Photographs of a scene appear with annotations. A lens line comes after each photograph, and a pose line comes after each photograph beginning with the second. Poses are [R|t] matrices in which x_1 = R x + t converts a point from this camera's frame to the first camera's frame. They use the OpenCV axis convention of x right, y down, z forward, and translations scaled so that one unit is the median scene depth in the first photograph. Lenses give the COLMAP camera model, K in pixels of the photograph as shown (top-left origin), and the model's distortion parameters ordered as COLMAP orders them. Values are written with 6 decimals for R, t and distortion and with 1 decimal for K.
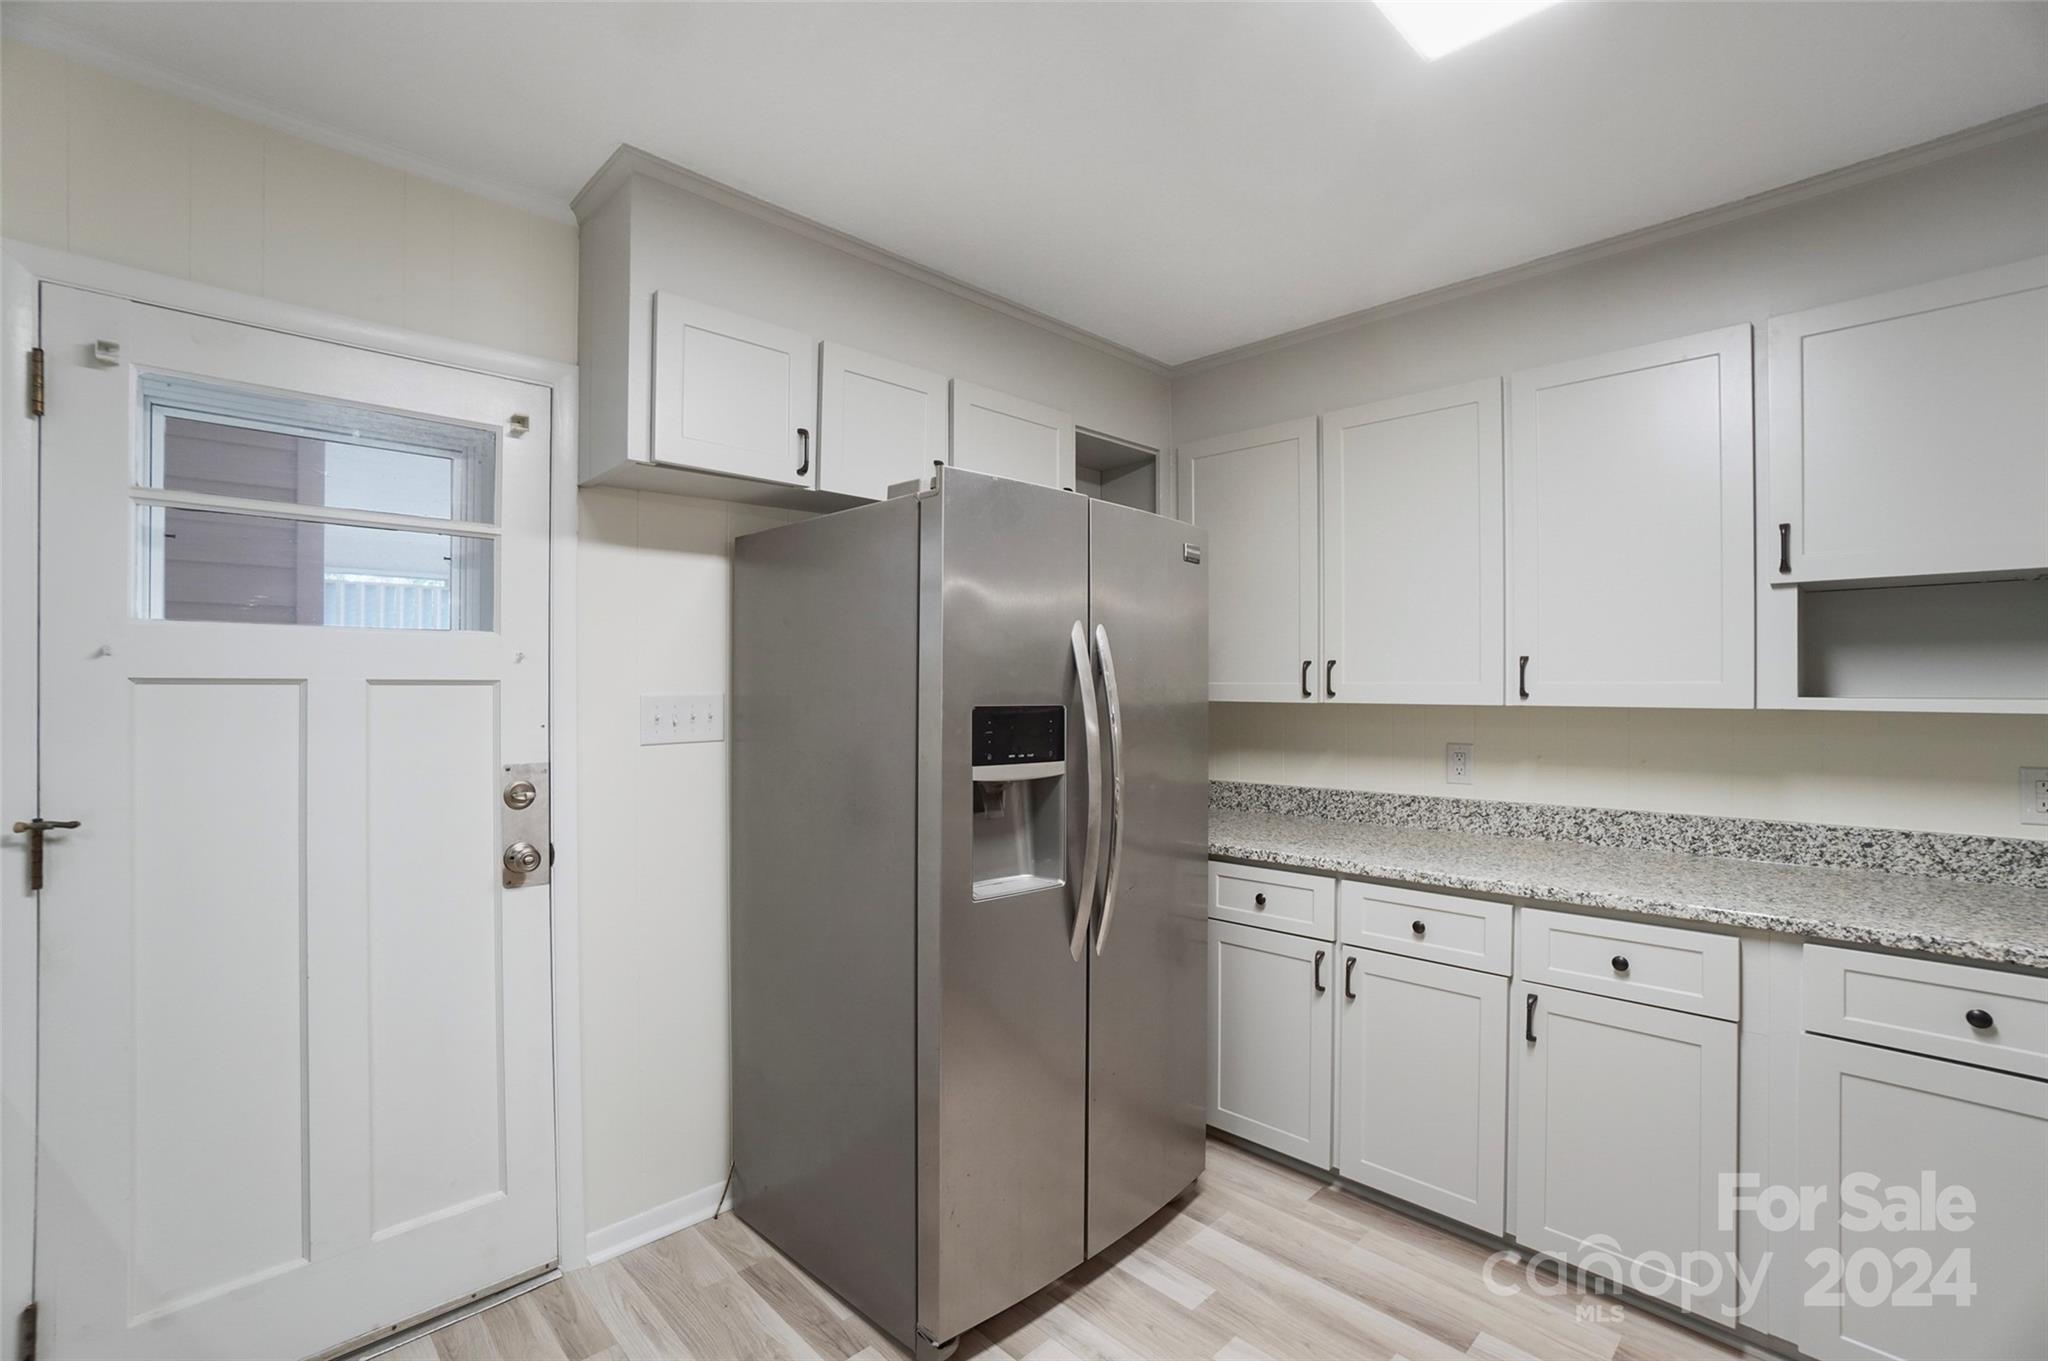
lens RADIAL K [[909.6, 0, 1034.4], [0, 909.6, 690.6], [0, 0, 1]] dist [-0.057776, 0.018327]
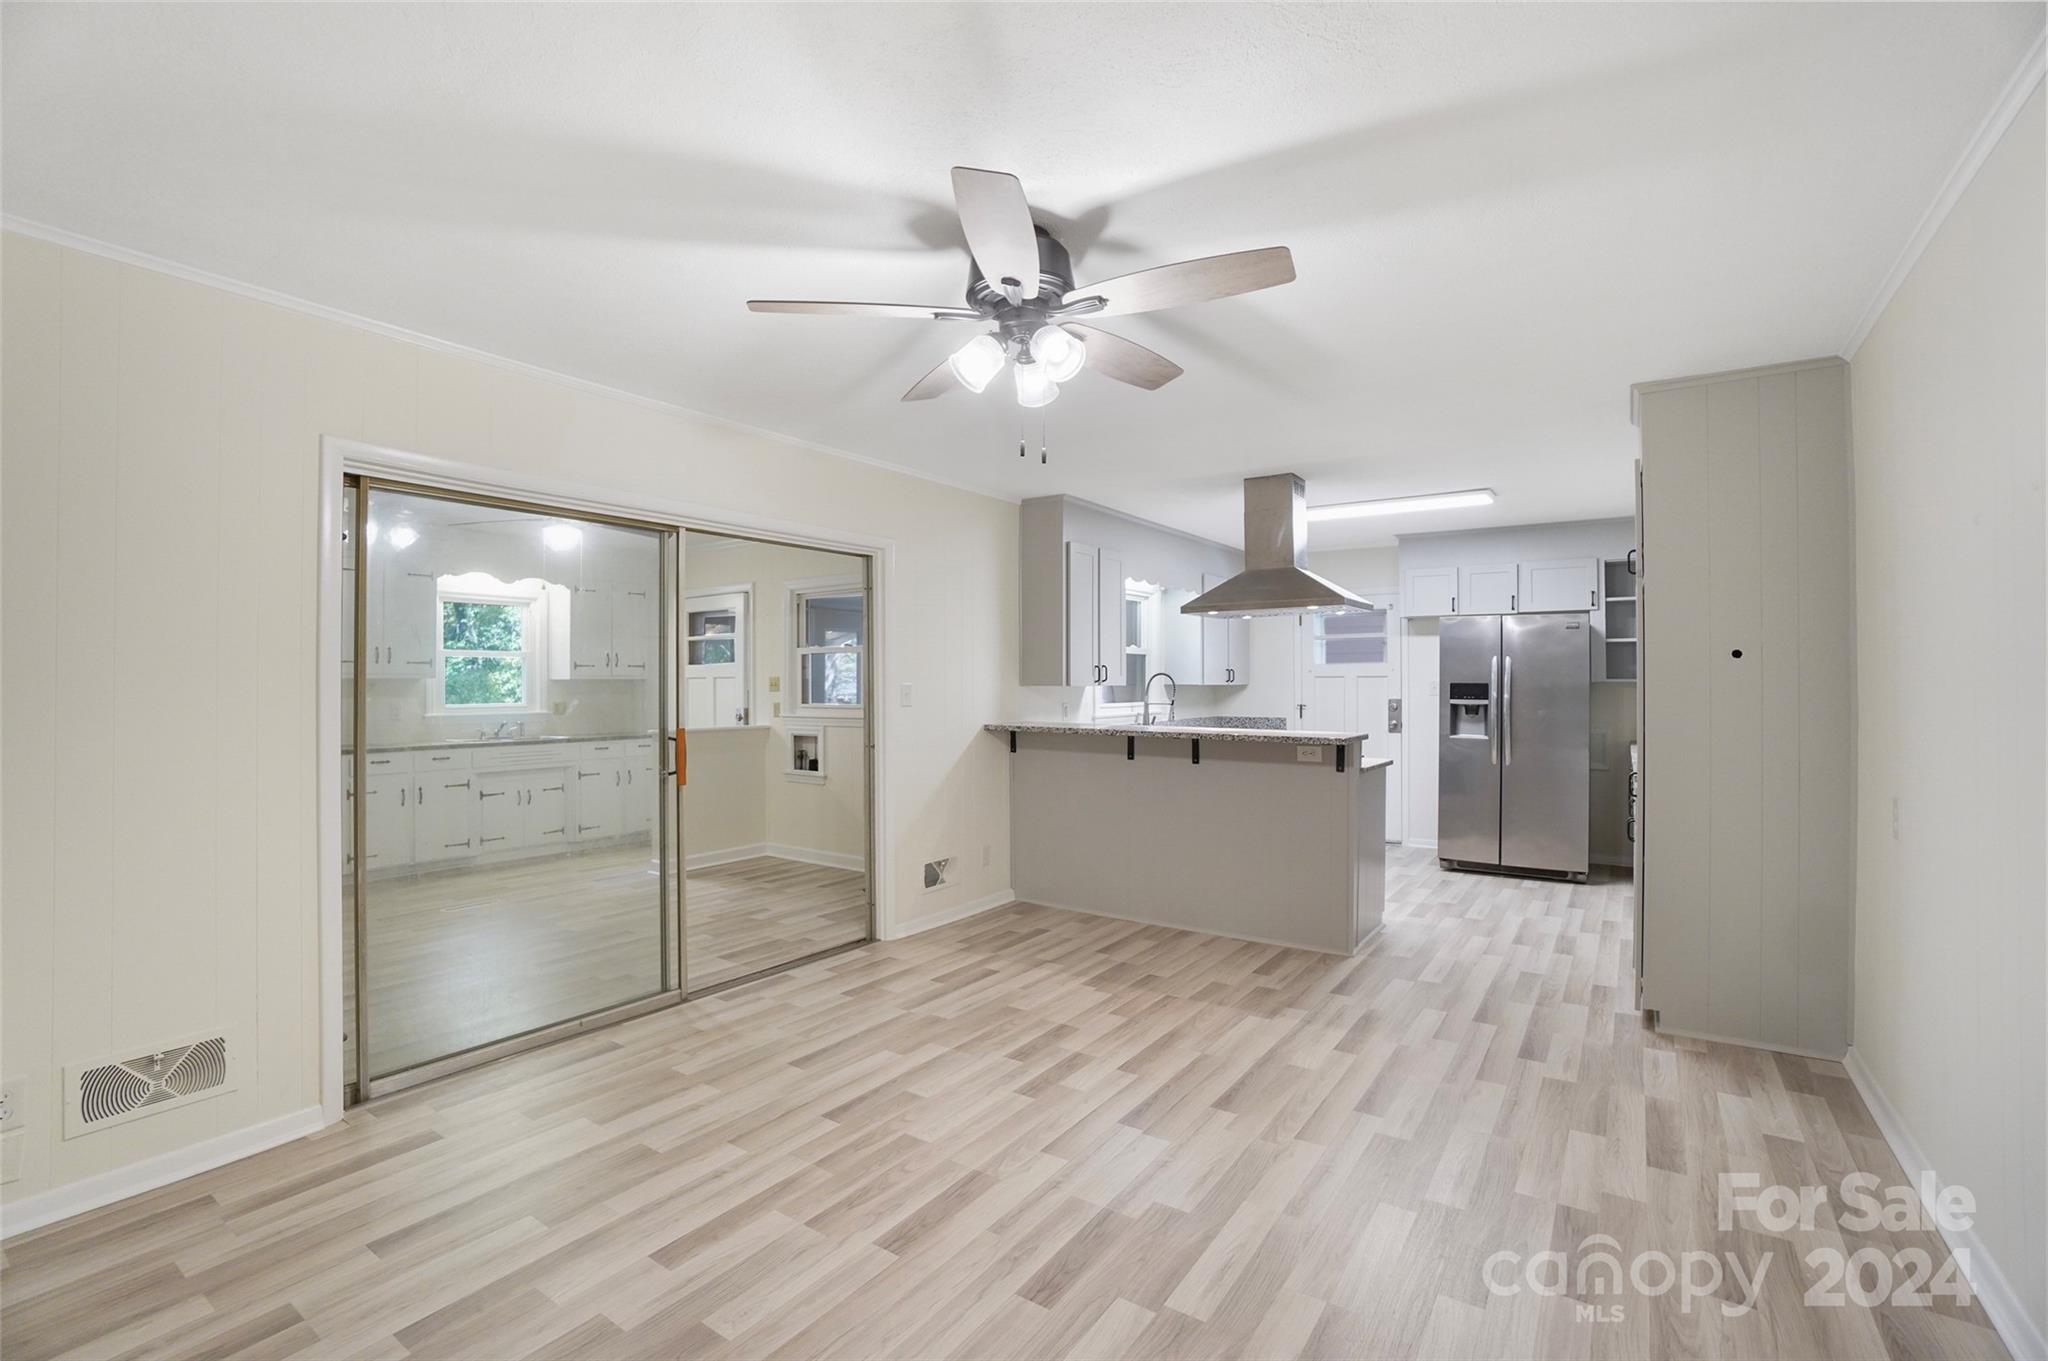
lens RADIAL K [[909.6, 0, 1009.4], [0, 909.6, 672.8], [0, 0, 1]] dist [-0.057776, 0.018327]
pose [[0.182968, -0.009594, -0.983072, 2.705799], [0.000507, 0.999953, -0.009664, 0.010308], [0.983119, 0.001270, 0.182964, -1.188163]]
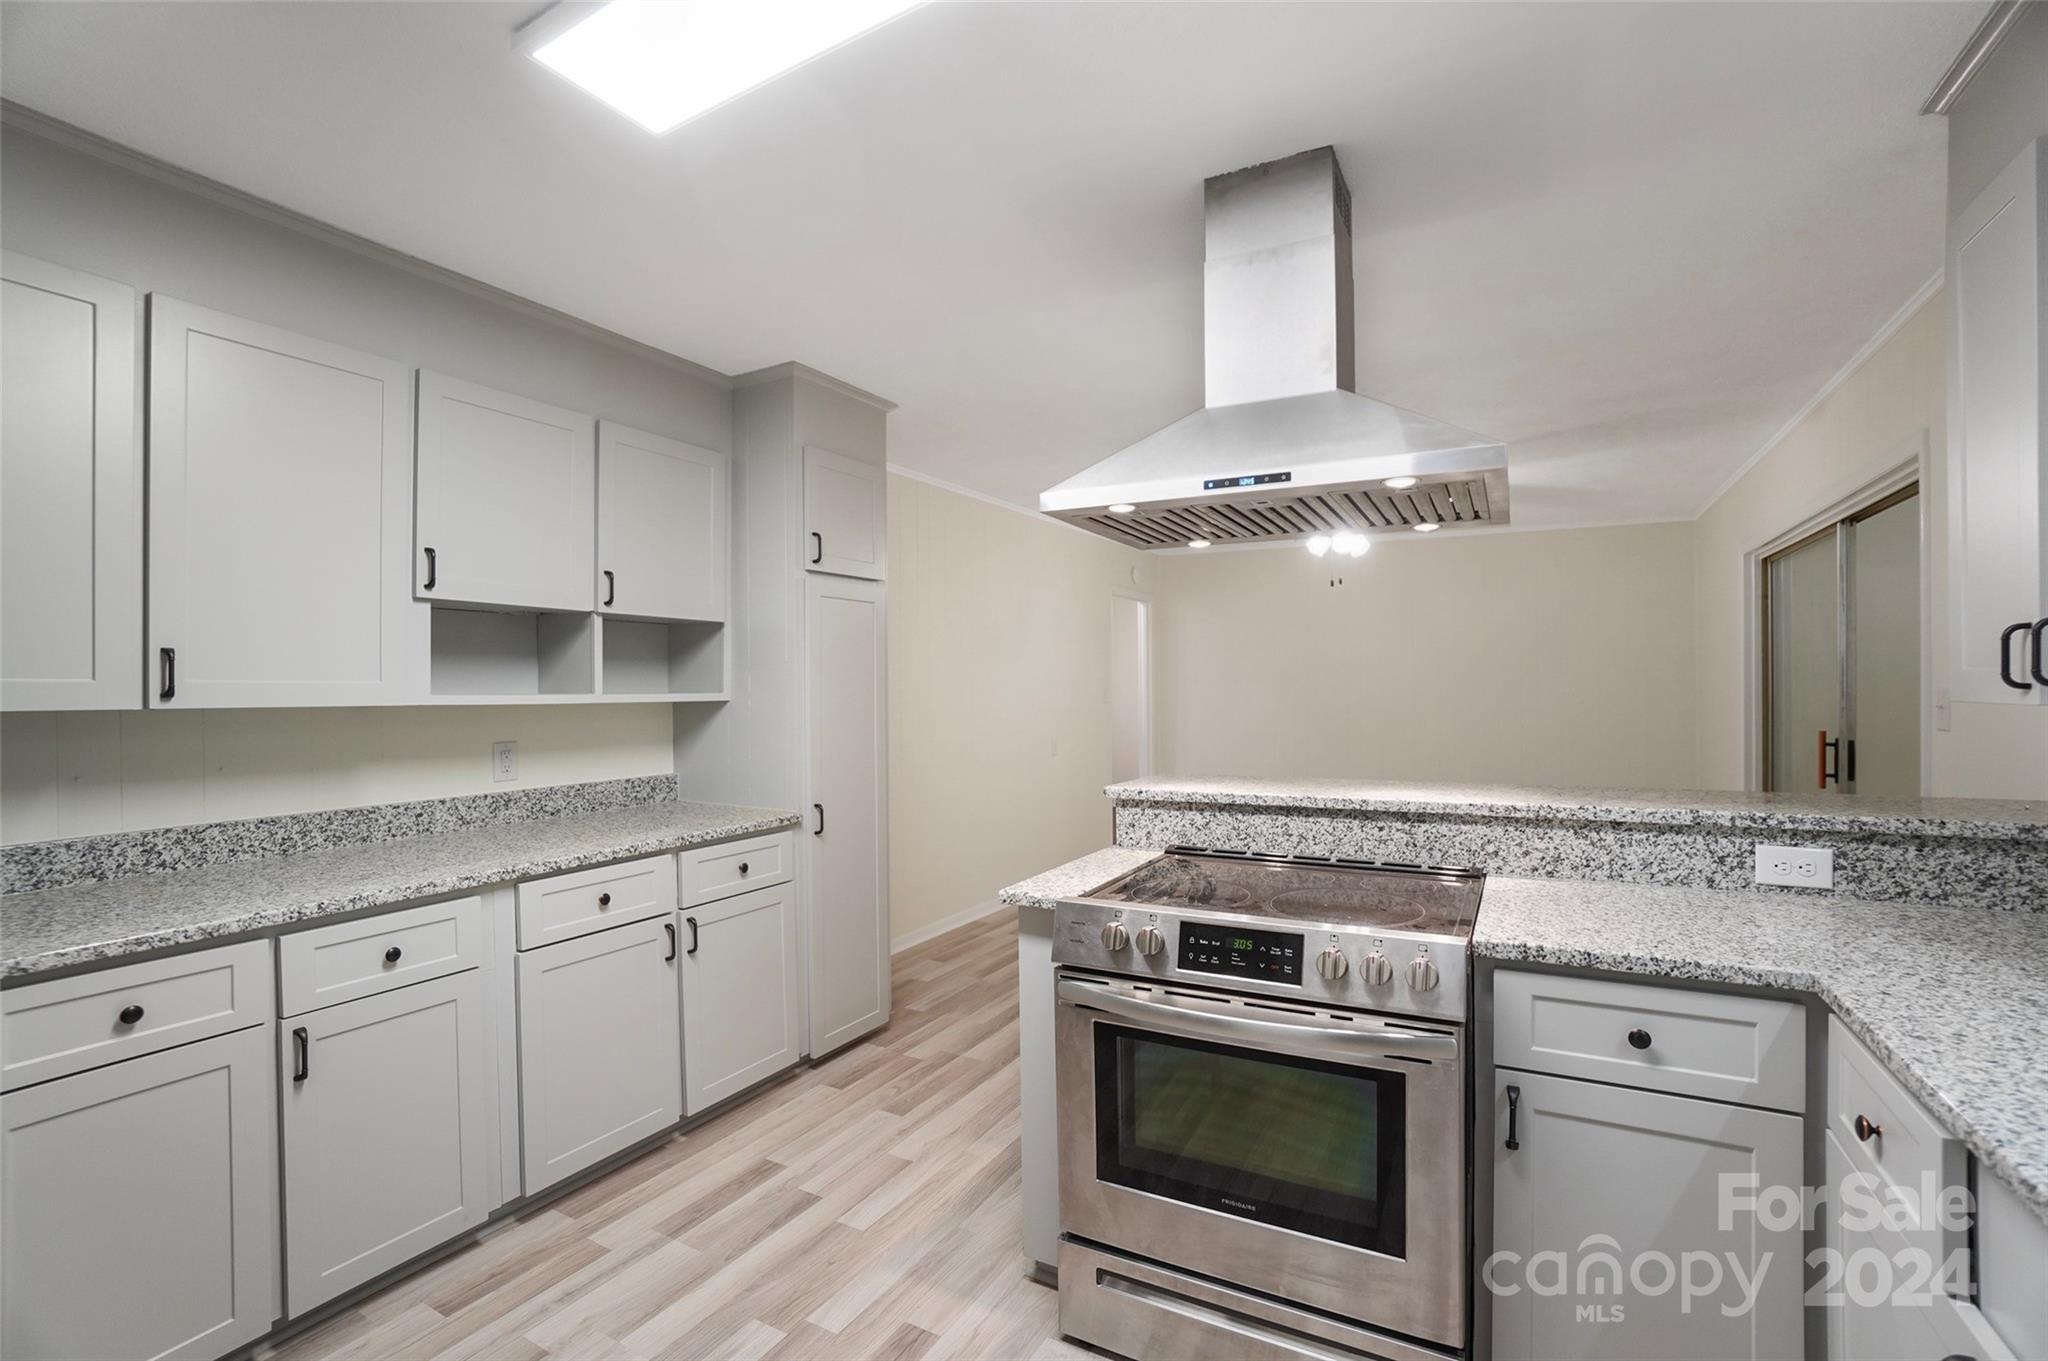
lens RADIAL K [[909.6, 0, 1012.4], [0, 909.6, 682.3], [0, 0, 1]] dist [-0.057776, 0.018327]
pose [[-0.277619, 0.009408, 0.960645, -0.496233], [0.008004, 0.999940, -0.007479, 0.005718], [-0.960658, 0.005613, -0.277677, 0.559481]]
